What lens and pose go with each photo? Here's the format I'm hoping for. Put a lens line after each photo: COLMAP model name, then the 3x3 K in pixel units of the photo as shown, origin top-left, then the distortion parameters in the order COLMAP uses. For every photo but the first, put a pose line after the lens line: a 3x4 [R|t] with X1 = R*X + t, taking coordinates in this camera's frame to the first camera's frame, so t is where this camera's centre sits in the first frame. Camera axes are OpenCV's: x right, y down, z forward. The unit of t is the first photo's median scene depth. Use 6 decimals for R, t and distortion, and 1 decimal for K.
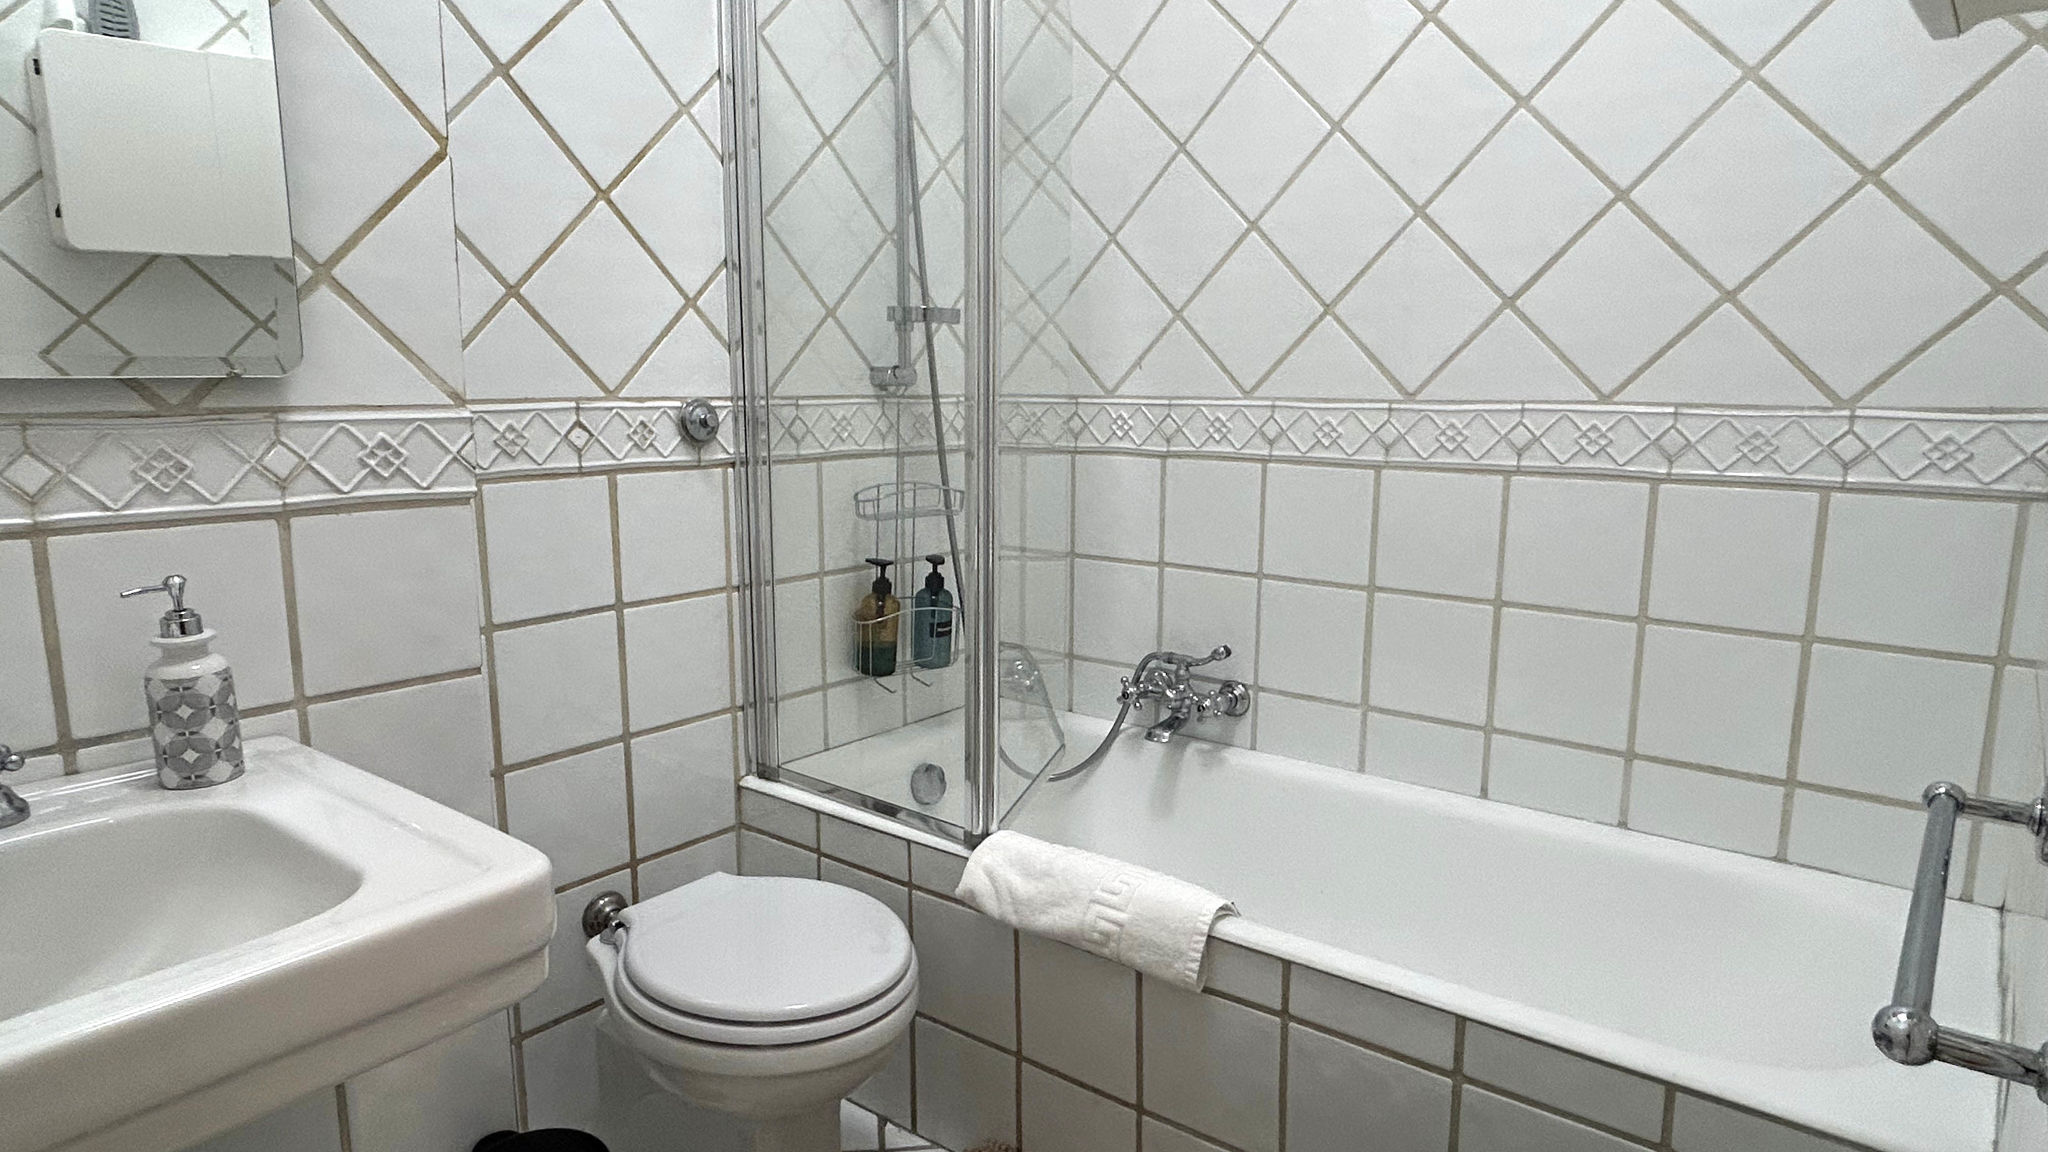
lens RADIAL K [[1250.5, 0, 1012.9], [0, 1250.5, 568.8], [0, 0, 1]] dist [0.003120, -0.004416]
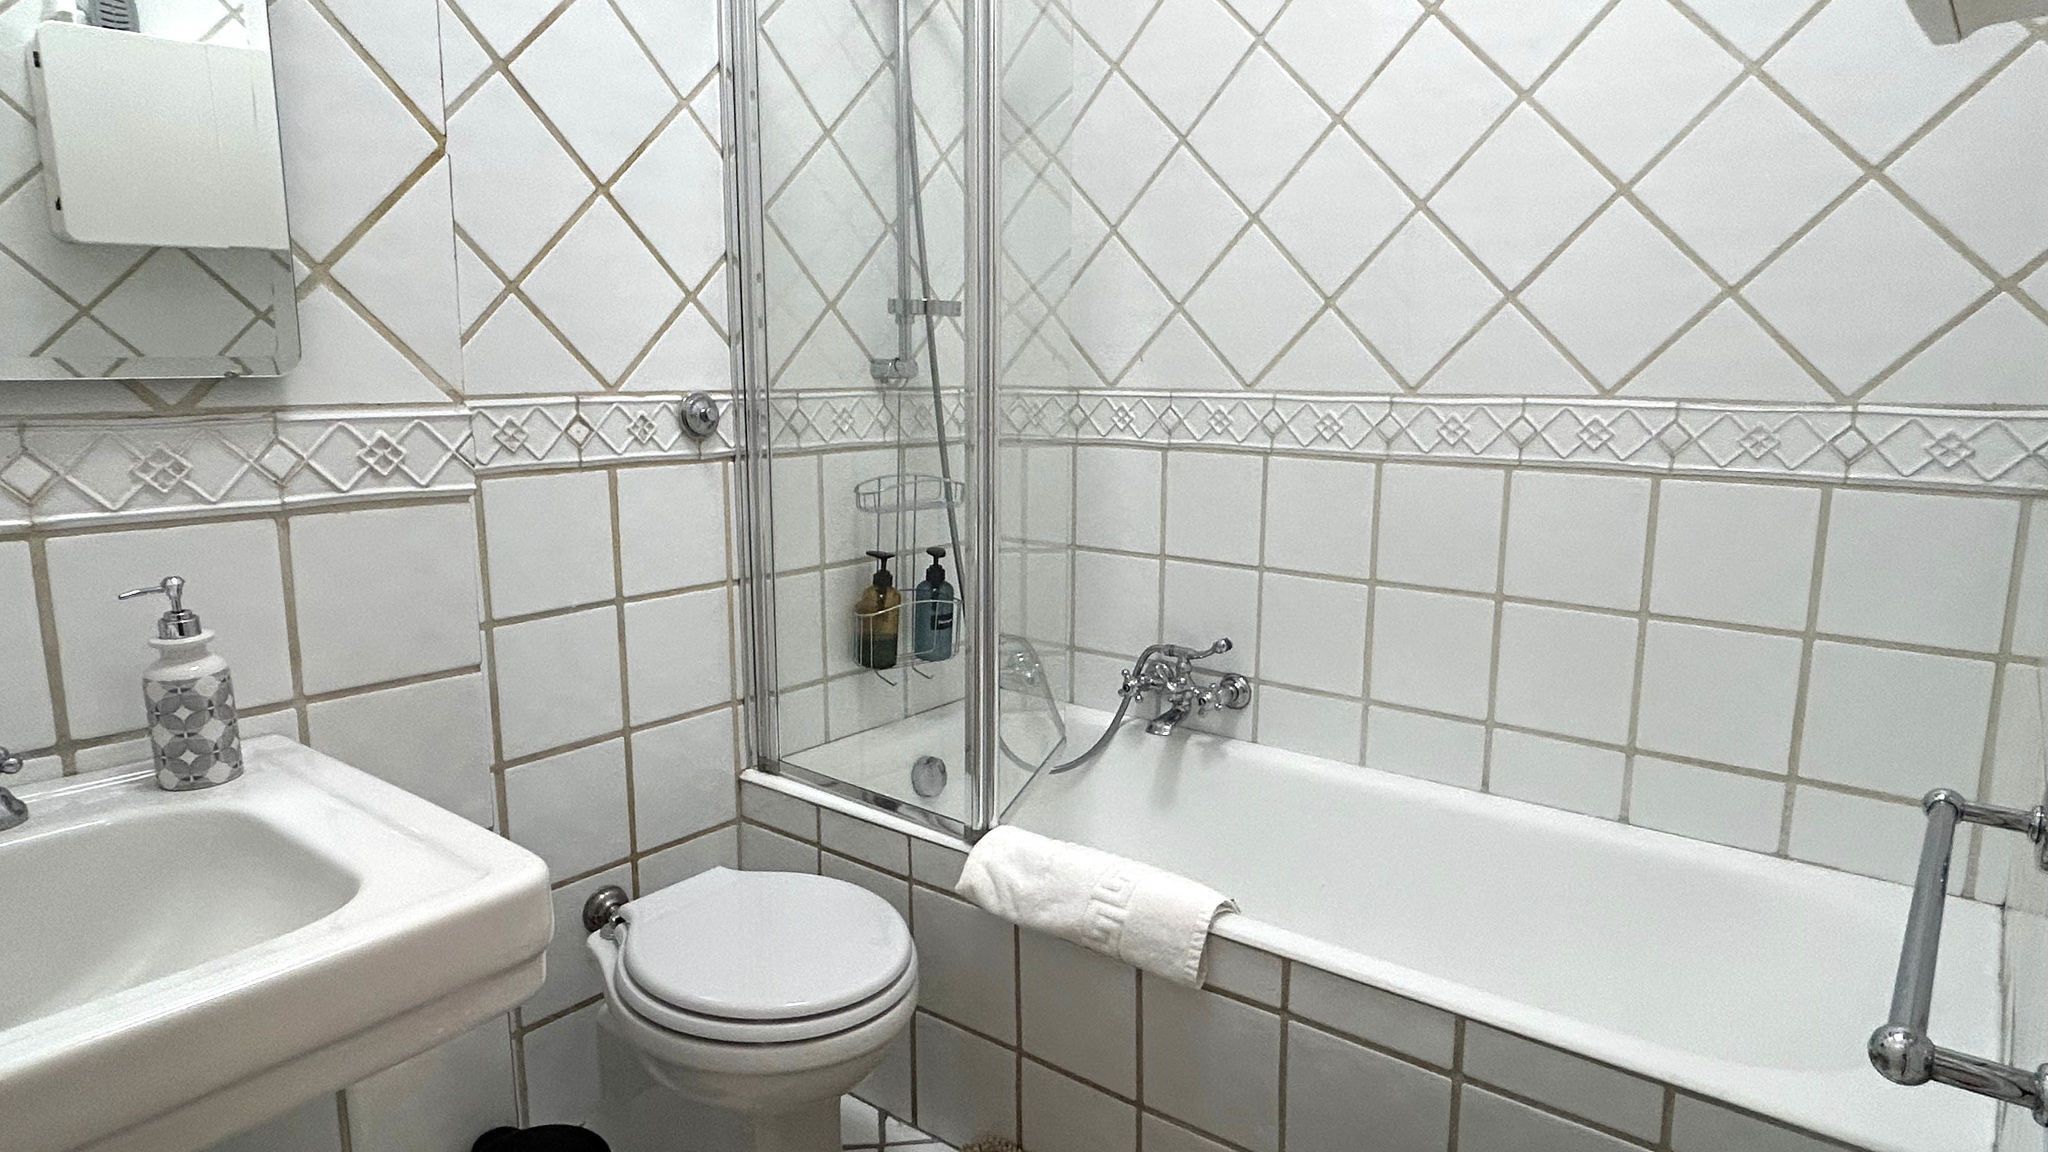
lens RADIAL K [[1250.5, 0, 1014.4], [0, 1250.5, 556.1], [0, 0, 1]] dist [0.003120, -0.004416]
pose [[0.999999, -0.000073, -0.001566, 0.002600], [0.000079, 0.999995, 0.003305, -0.009401], [0.001566, -0.003305, 0.999993, 0.001083]]
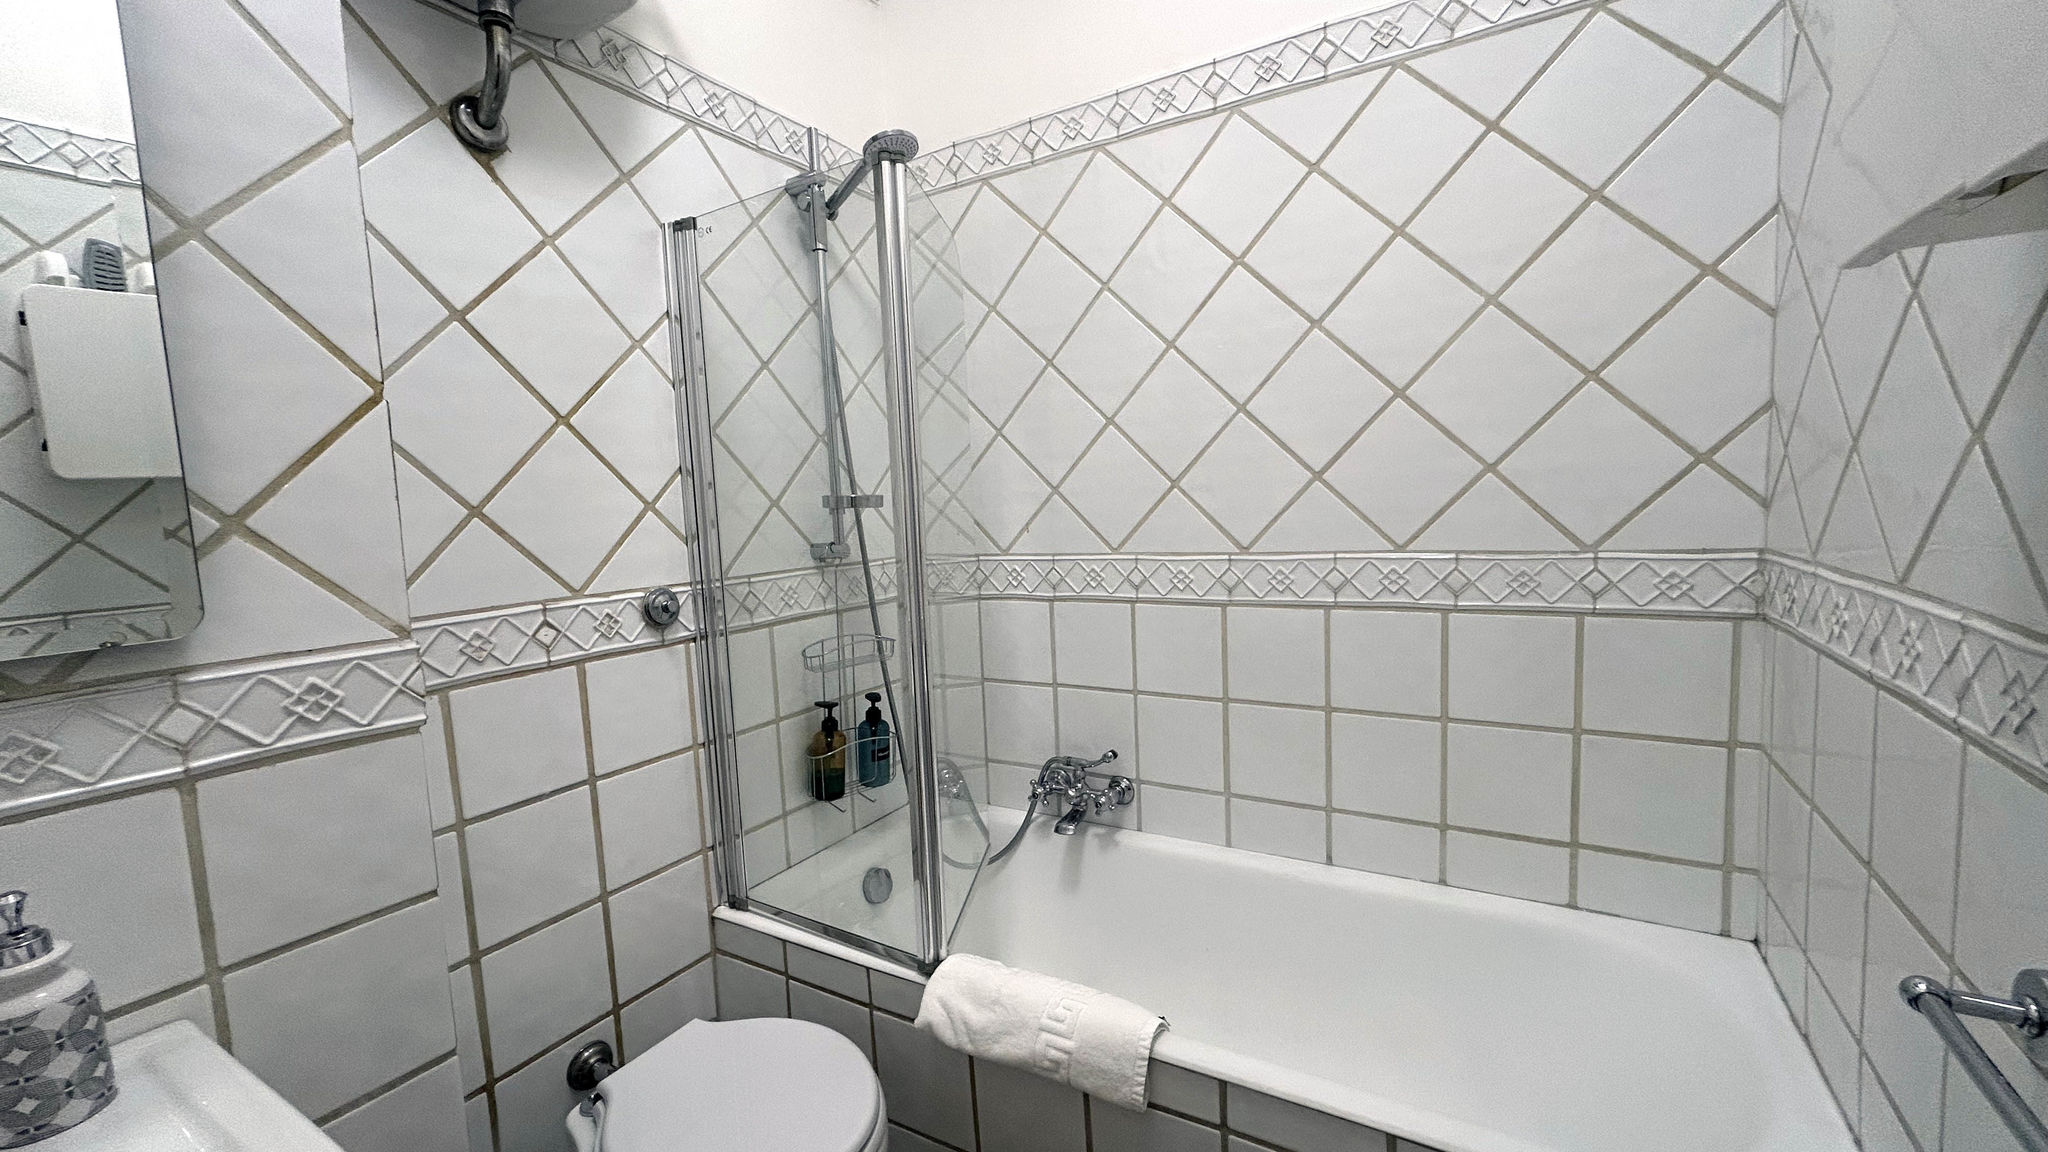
lens RADIAL K [[838.7, 0, 1025.4], [0, 838.7, 565.5], [0, 0, 1]] dist [-0.000811, 0.001909]
pose [[0.988621, -0.060299, 0.137813, -0.025351], [0.070426, 0.995070, -0.069824, -0.085483], [-0.132923, 0.078735, 0.987994, 0.203328]]
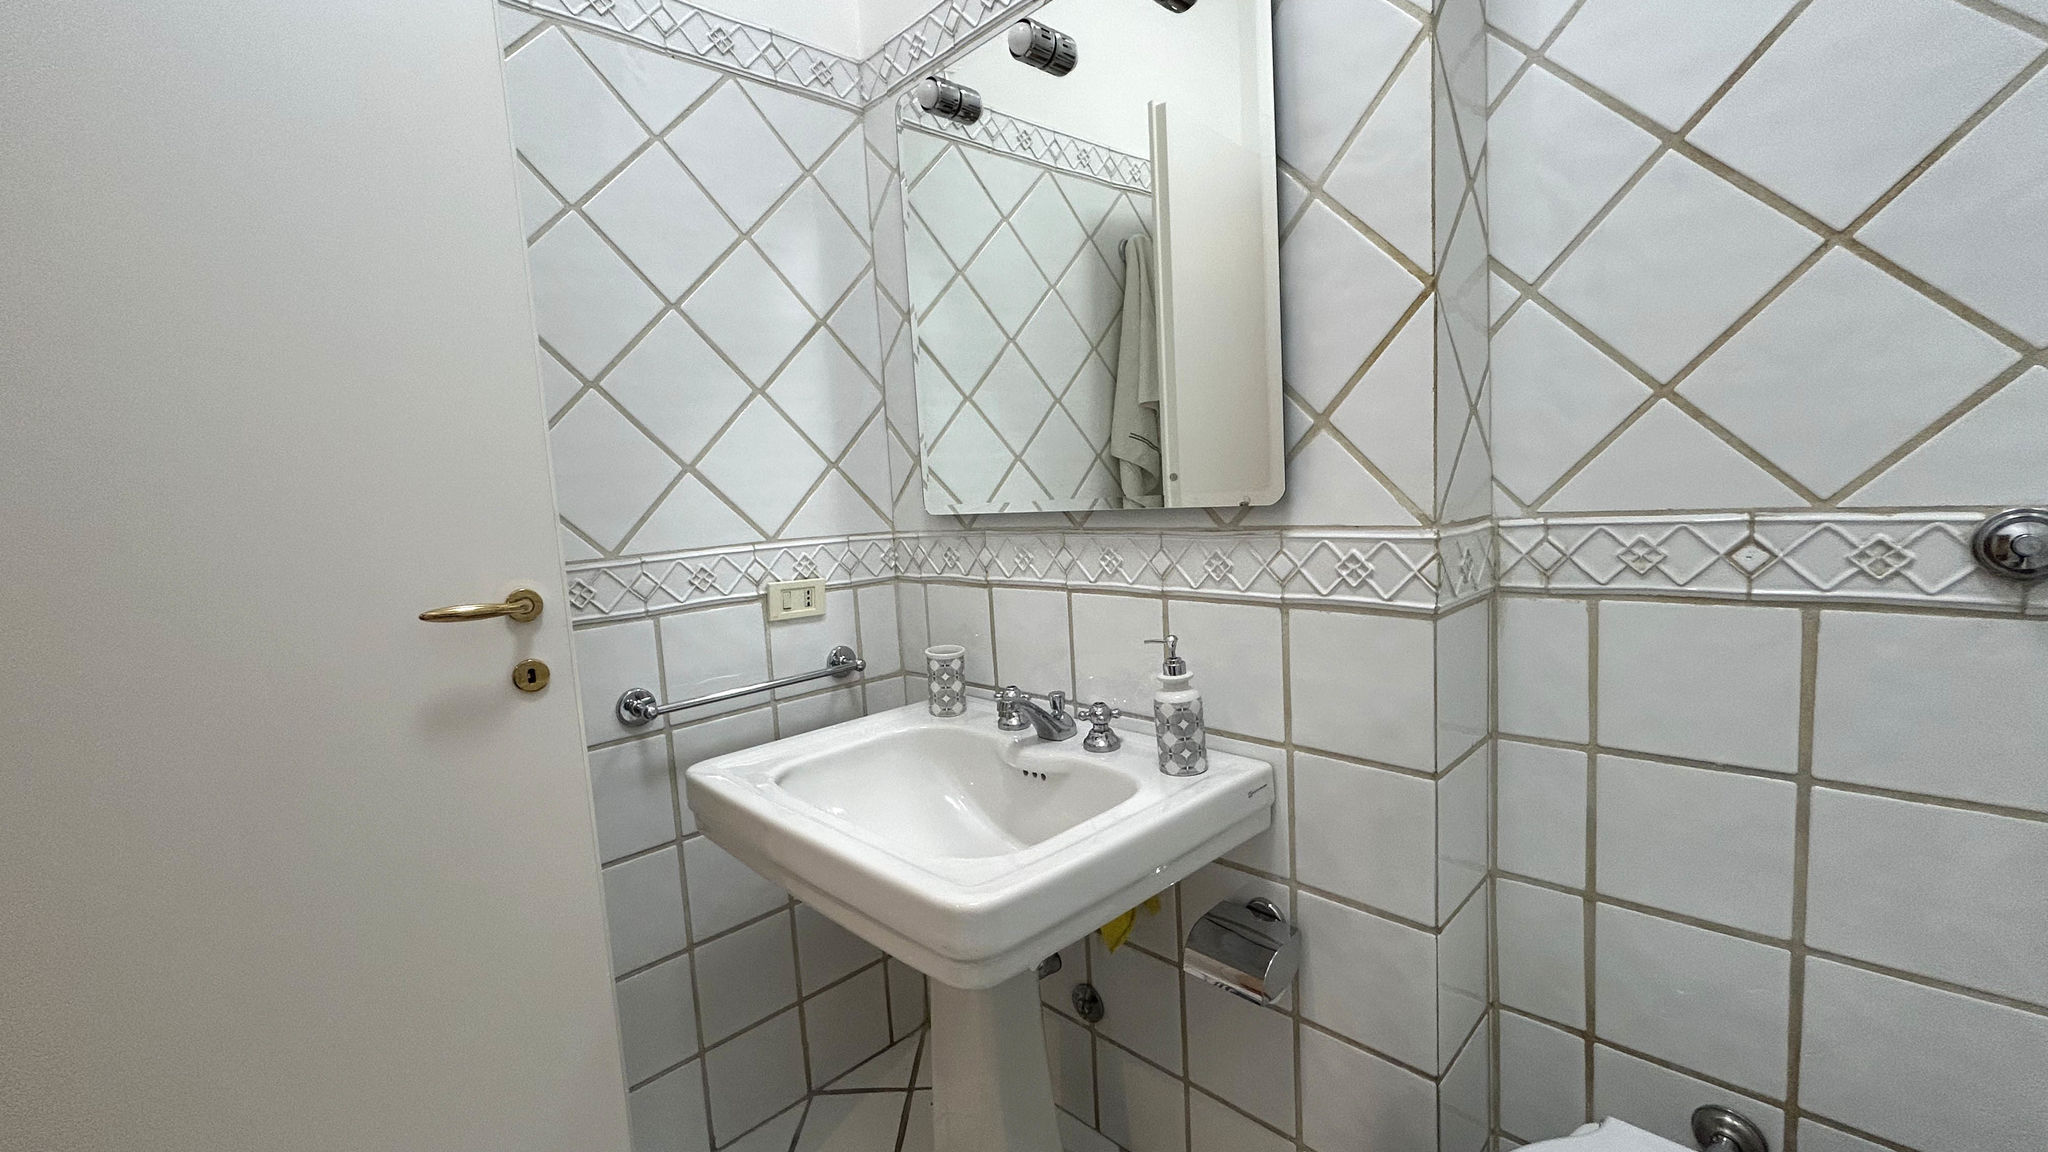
lens RADIAL K [[838.7, 0, 1010.4], [0, 838.7, 587.6], [0, 0, 1]] dist [-0.000811, 0.001909]
pose [[-0.127930, 0.113583, -0.985258, 0.251962], [-0.097186, 0.987204, 0.126426, -0.108906], [0.987010, 0.111927, -0.115254, 0.597664]]
